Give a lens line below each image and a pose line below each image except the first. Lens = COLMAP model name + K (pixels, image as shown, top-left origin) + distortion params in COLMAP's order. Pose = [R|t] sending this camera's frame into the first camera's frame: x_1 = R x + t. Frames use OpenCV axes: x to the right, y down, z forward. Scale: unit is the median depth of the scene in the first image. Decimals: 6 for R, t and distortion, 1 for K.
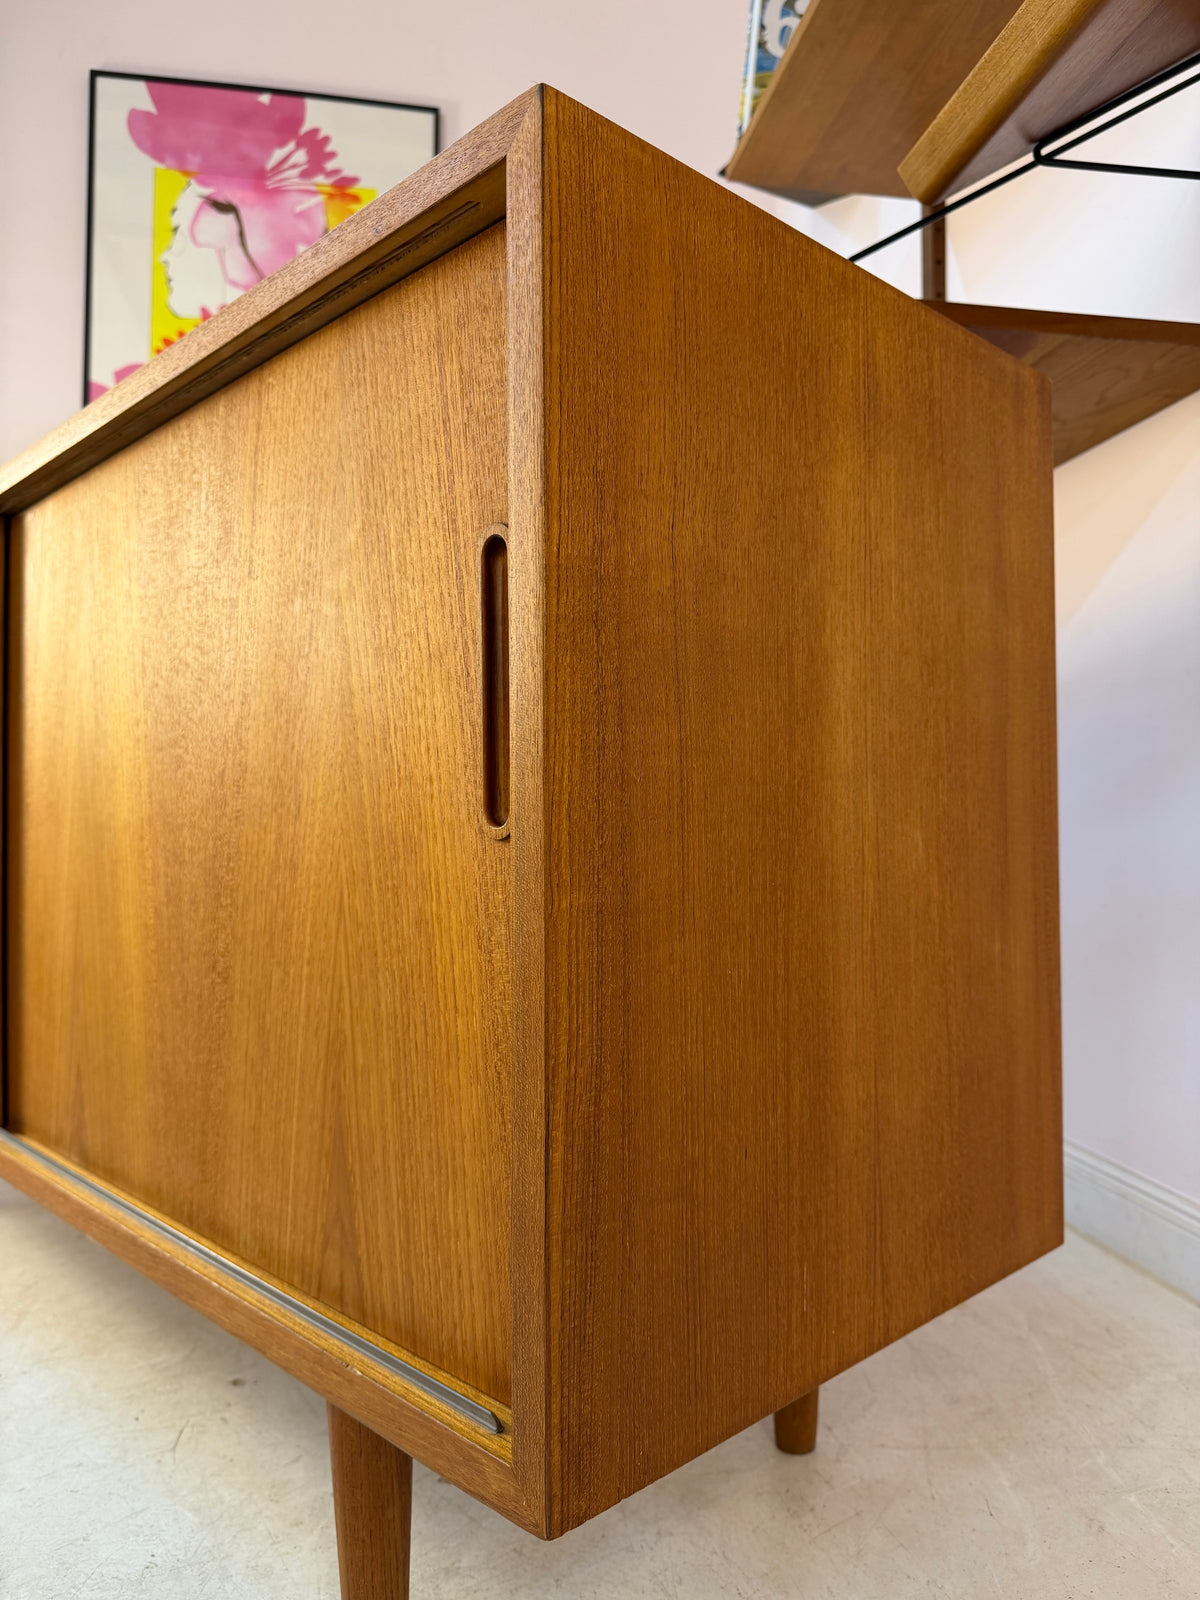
lens RADIAL K [[1145.8, 0, 596.7], [0, 1145.8, 796.4], [0, 0, 1]] dist [0.035326, -0.050839]
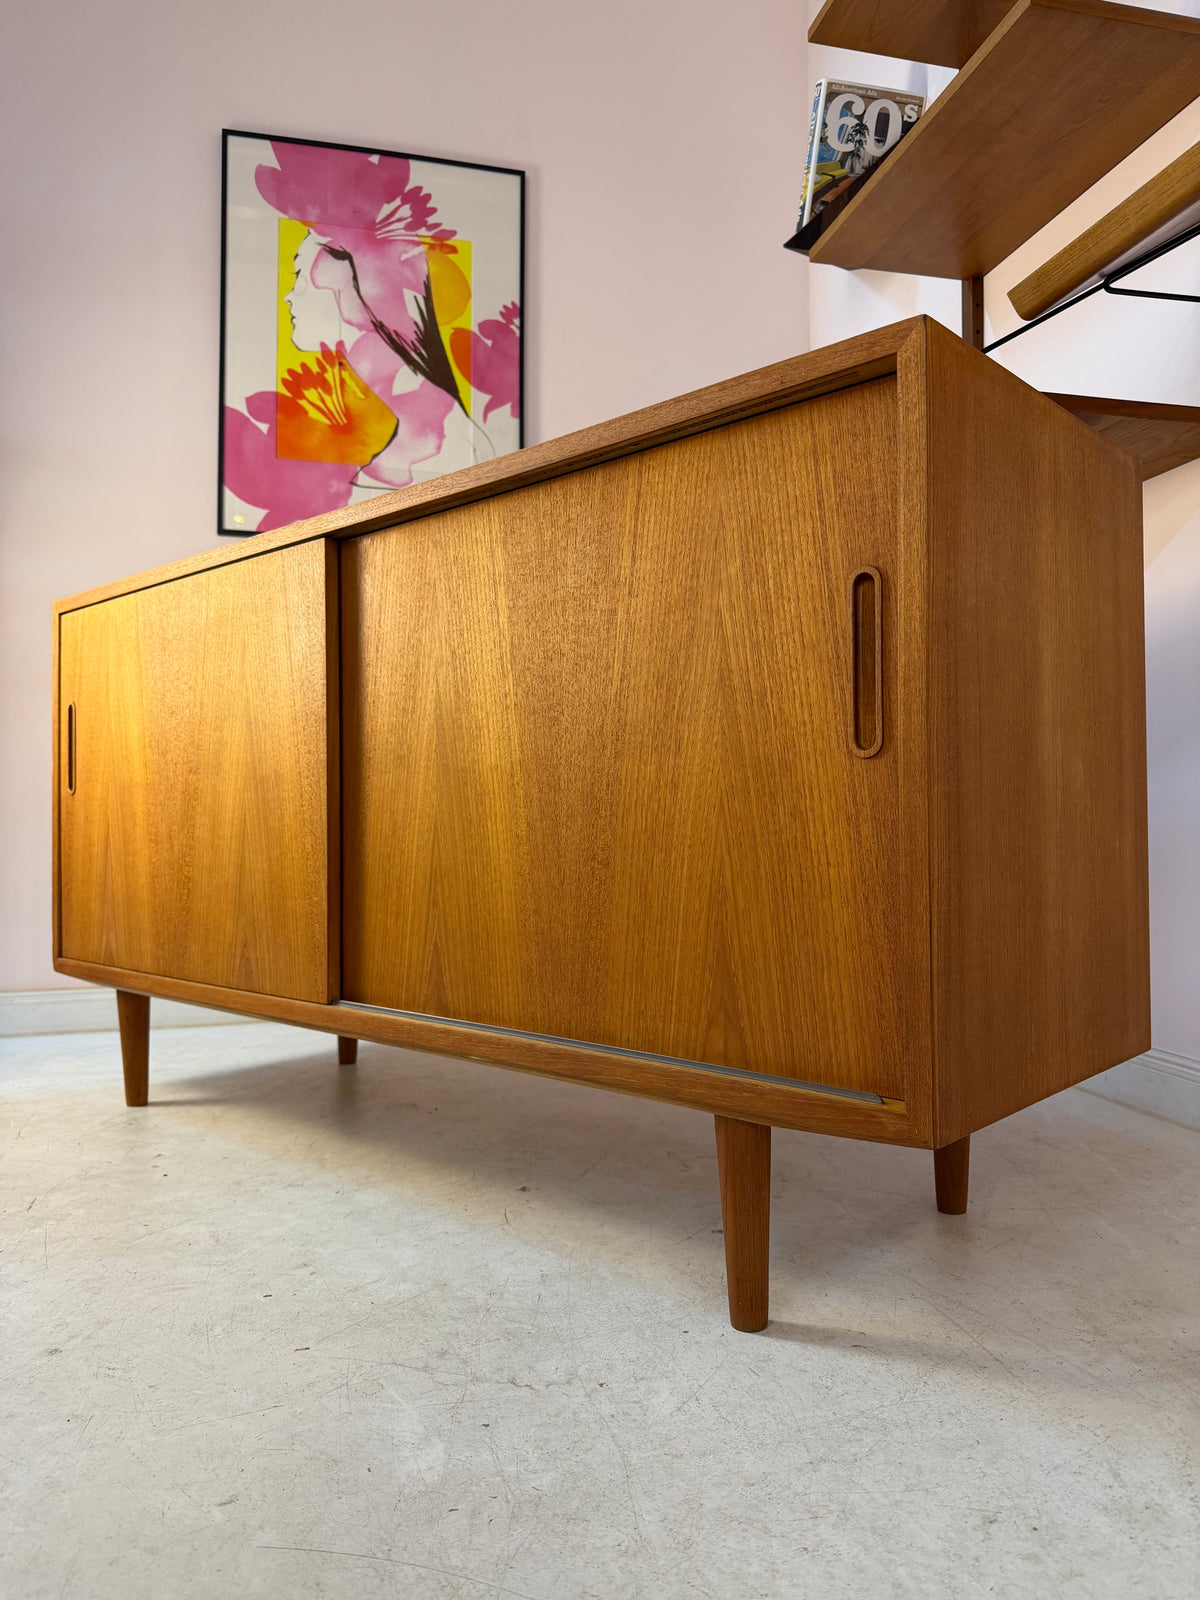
lens RADIAL K [[1125.3, 0, 601.6], [0, 1125.3, 800.8], [0, 0, 1]] dist [0.086990, -0.120408]
pose [[0.998166, 0.001146, 0.060526, -0.479504], [-0.001462, 0.999985, 0.005189, 0.078321], [-0.060519, -0.005268, 0.998153, -0.516846]]
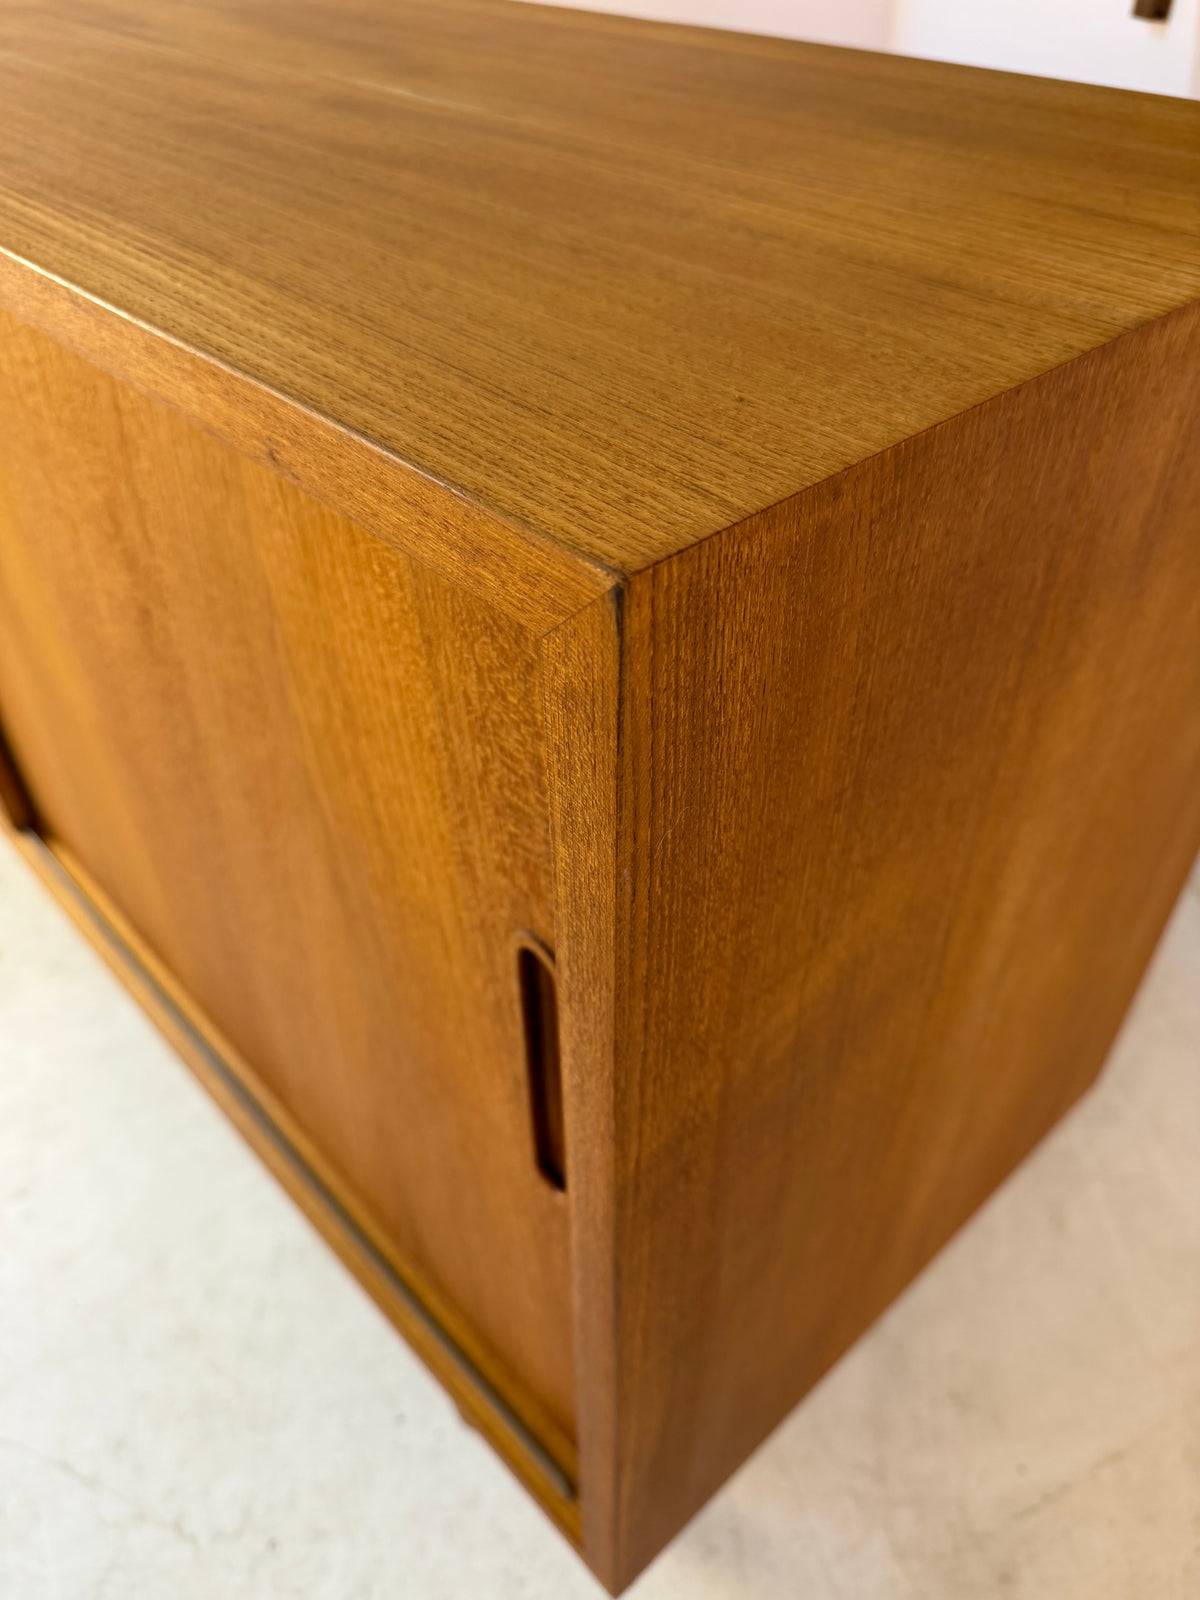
lens RADIAL K [[1160.1, 0, 615.6], [0, 1160.1, 805.6], [0, 0, 1]] dist [0.030980, -0.052405]
pose [[0.999887, 0.013540, -0.006508, -0.033816], [-0.005527, 0.734410, 0.678684, -0.633651], [0.013969, -0.678571, 0.734402, 0.478253]]
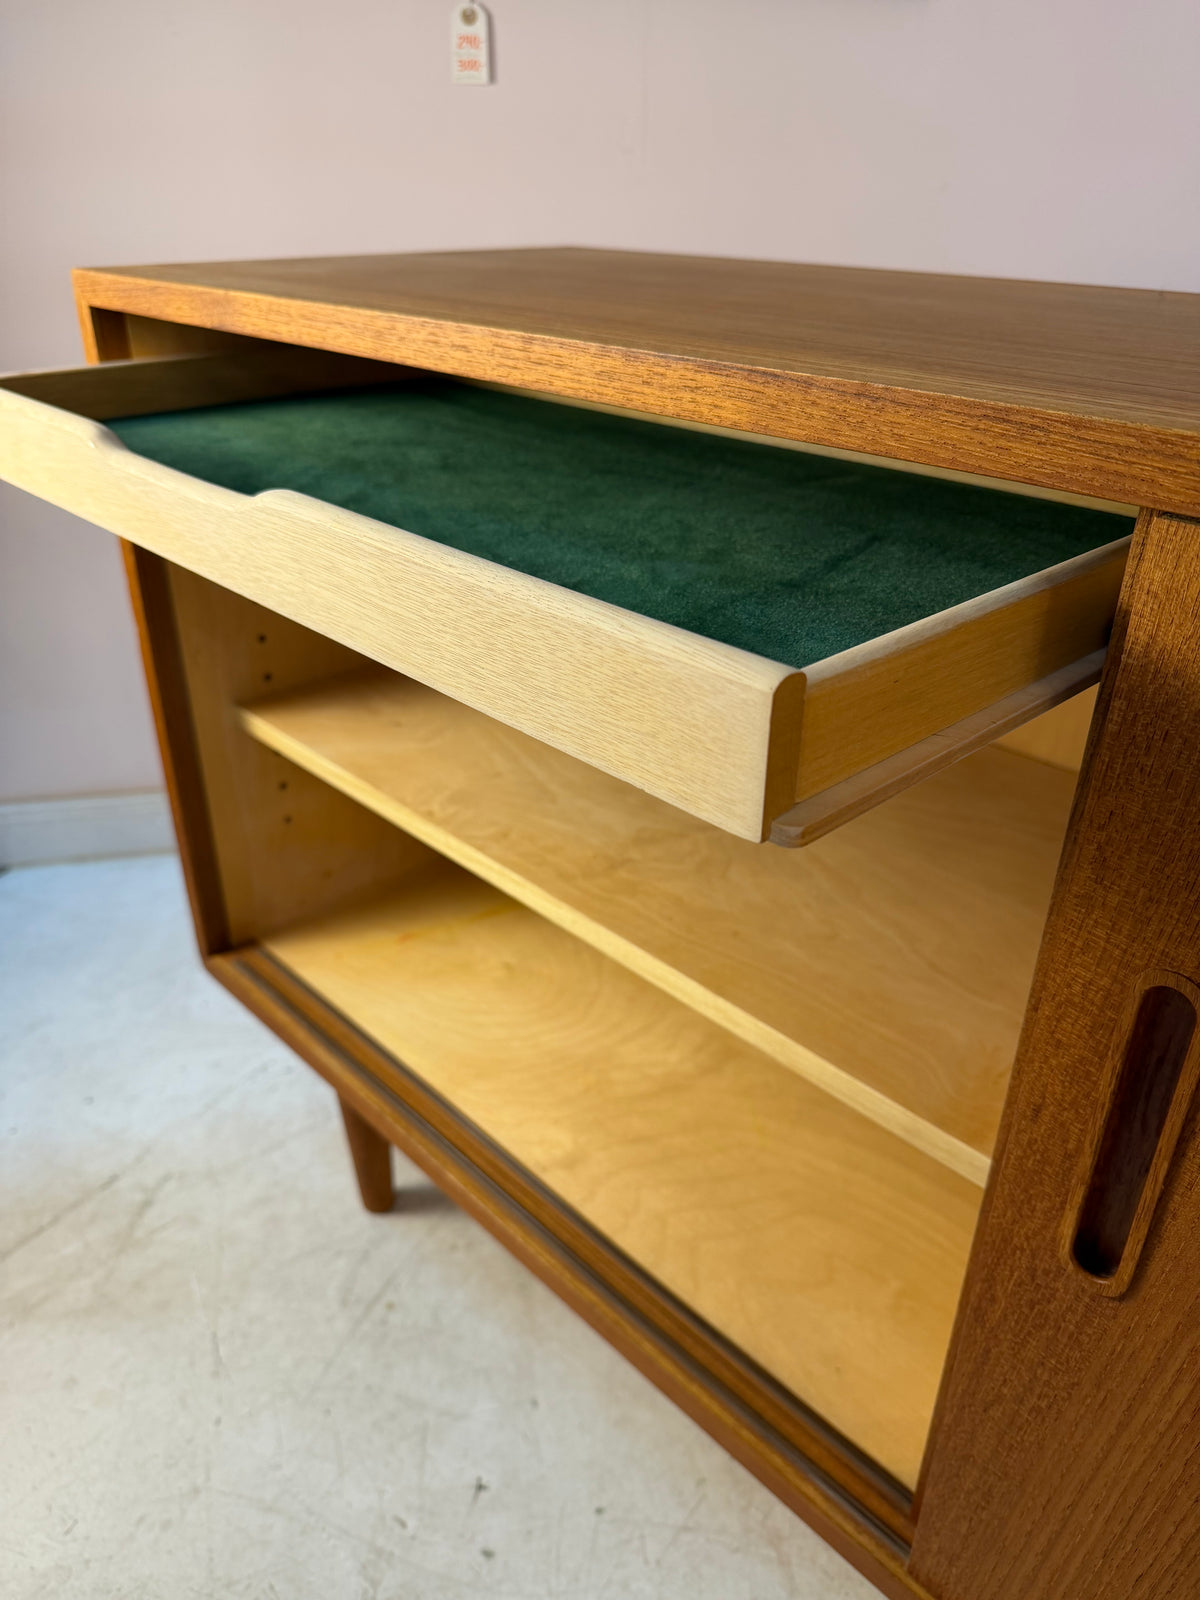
lens RADIAL K [[1160.1, 0, 615.6], [0, 1160.1, 805.6], [0, 0, 1]] dist [0.030980, -0.052405]
pose [[0.999687, 0.011813, 0.022063, -1.127427], [-0.021261, 0.865950, 0.499678, -0.554472], [-0.013203, -0.499990, 0.865930, 1.100237]]
